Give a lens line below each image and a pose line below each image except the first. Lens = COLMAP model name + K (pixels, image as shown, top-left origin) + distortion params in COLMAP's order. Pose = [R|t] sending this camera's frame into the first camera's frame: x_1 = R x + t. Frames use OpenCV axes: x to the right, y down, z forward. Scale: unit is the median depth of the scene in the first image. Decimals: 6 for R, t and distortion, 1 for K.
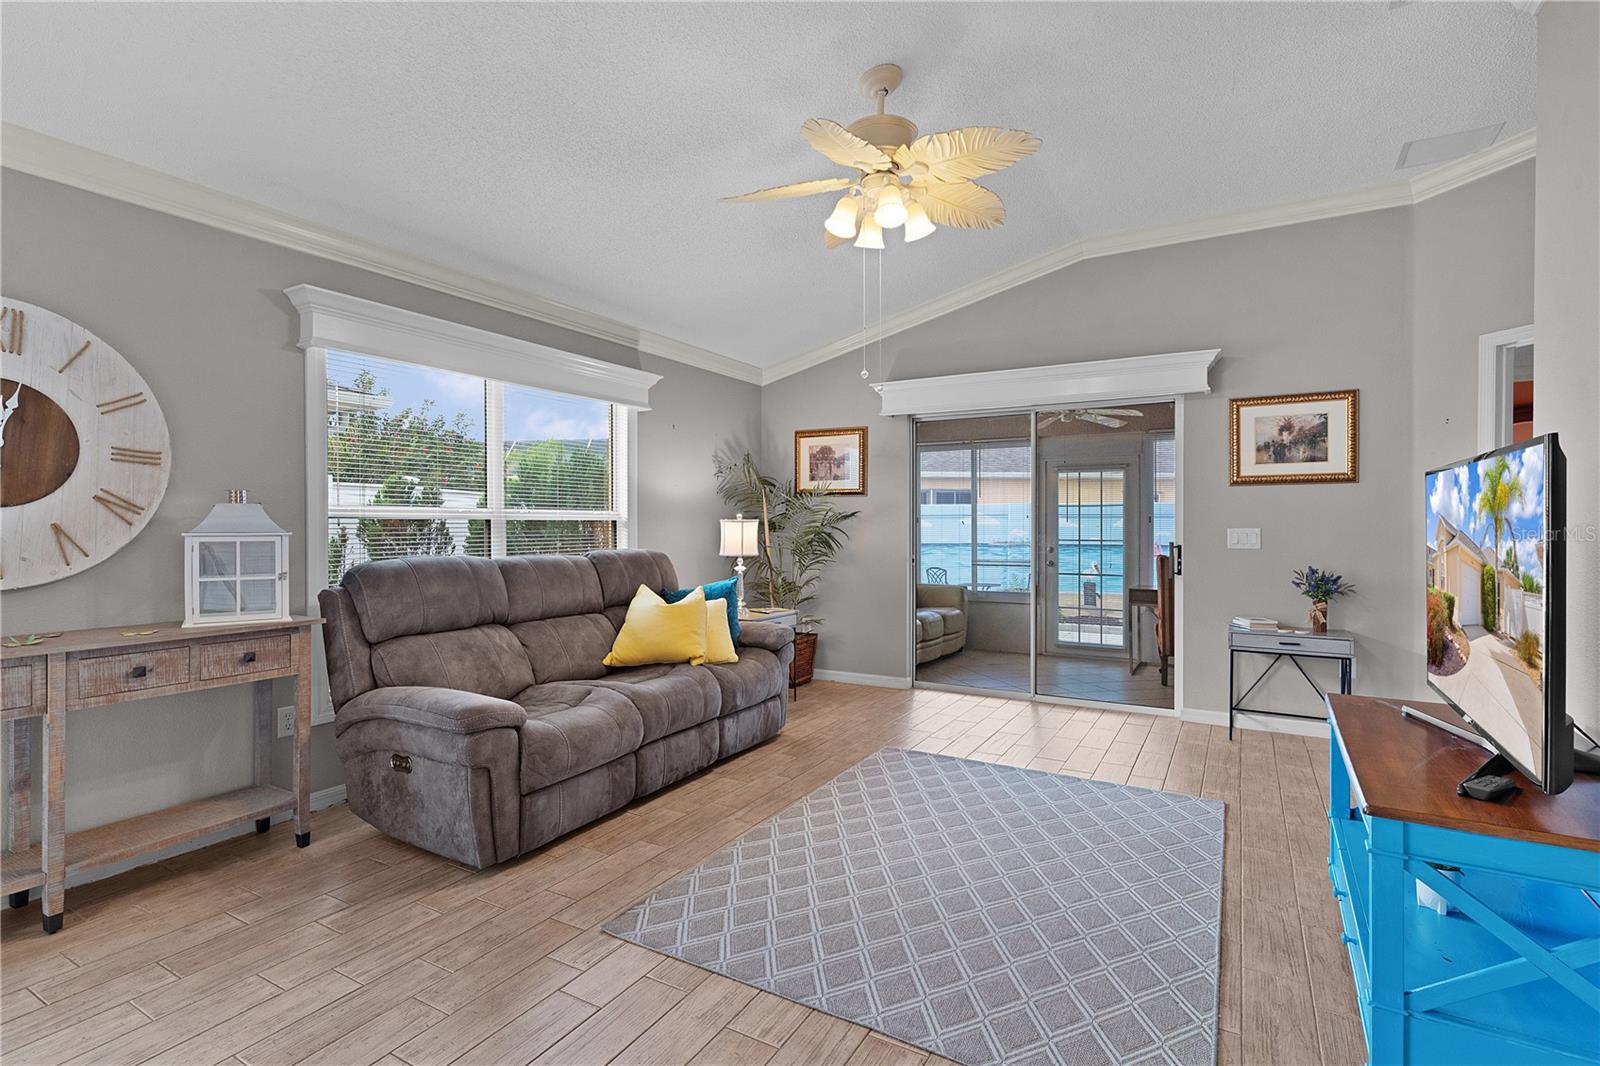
lens RADIAL K [[772.2, 0, 784.4], [0, 772.2, 531.9], [0, 0, 1]] dist [0.002507, 0.000247]
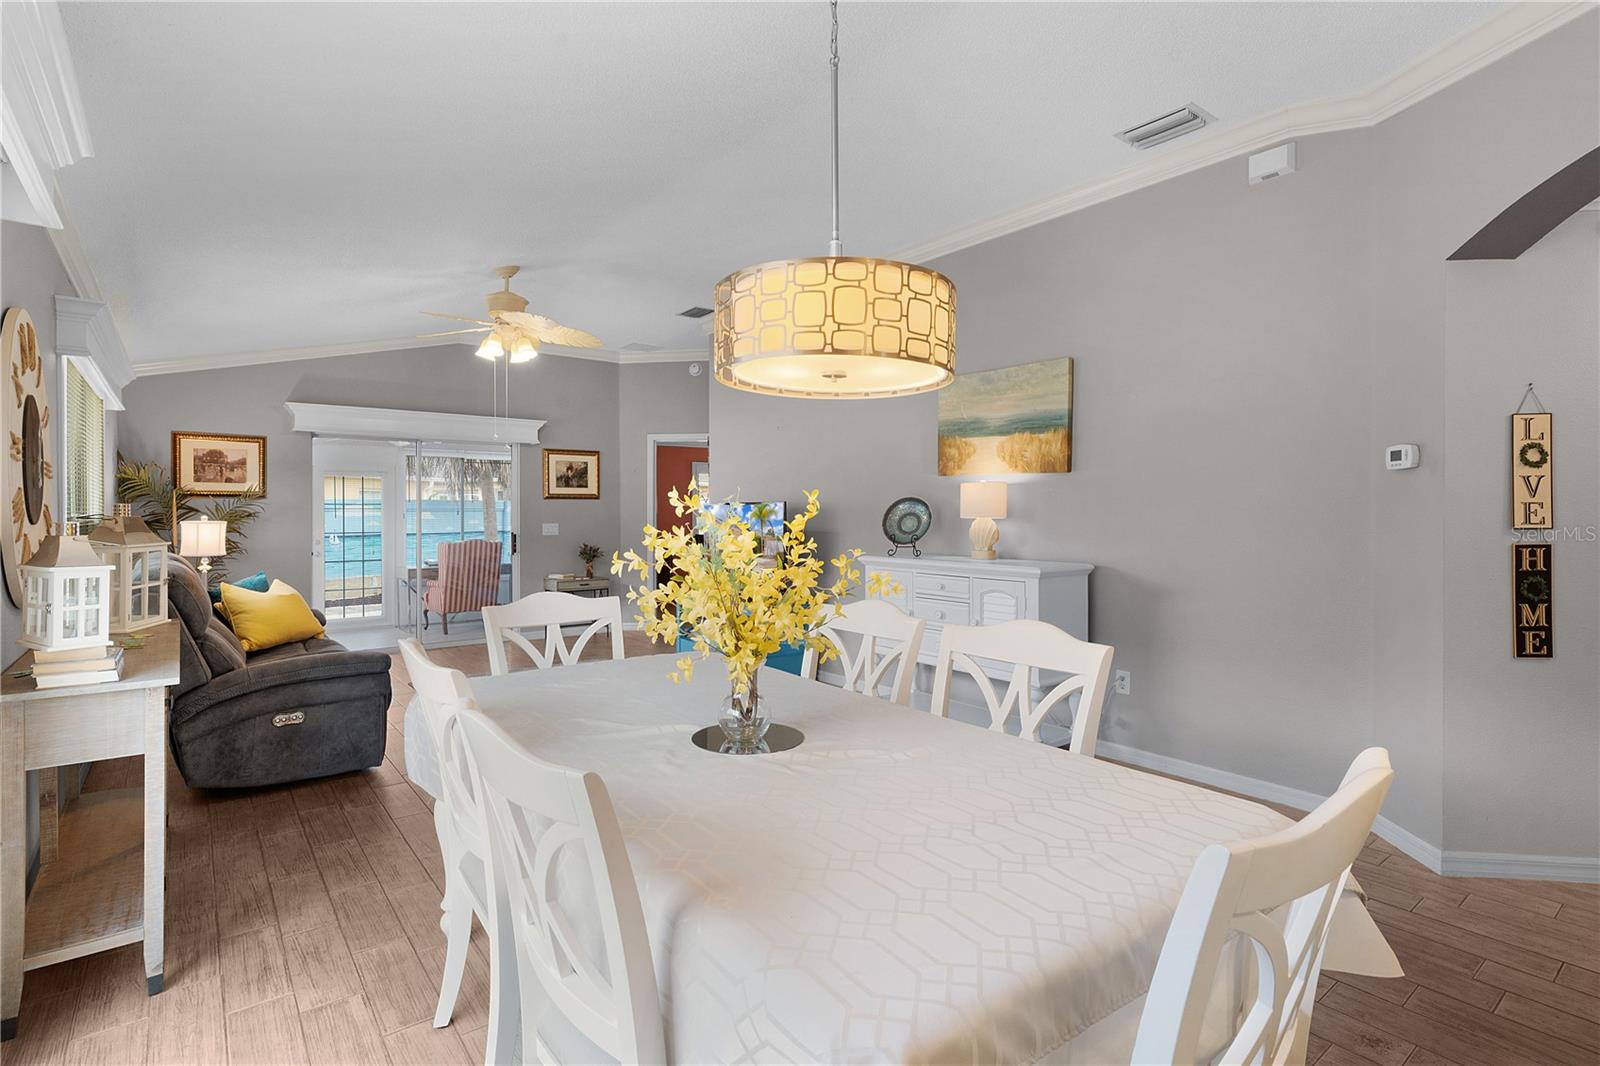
lens RADIAL K [[772.2, 0, 795.6], [0, 772.2, 523.2], [0, 0, 1]] dist [0.002507, 0.000247]
pose [[0.365214, -0.009387, 0.930876, -1.436022], [0.013867, 0.999893, 0.004642, -0.012826], [-0.930820, 0.011213, 0.365305, -0.248581]]
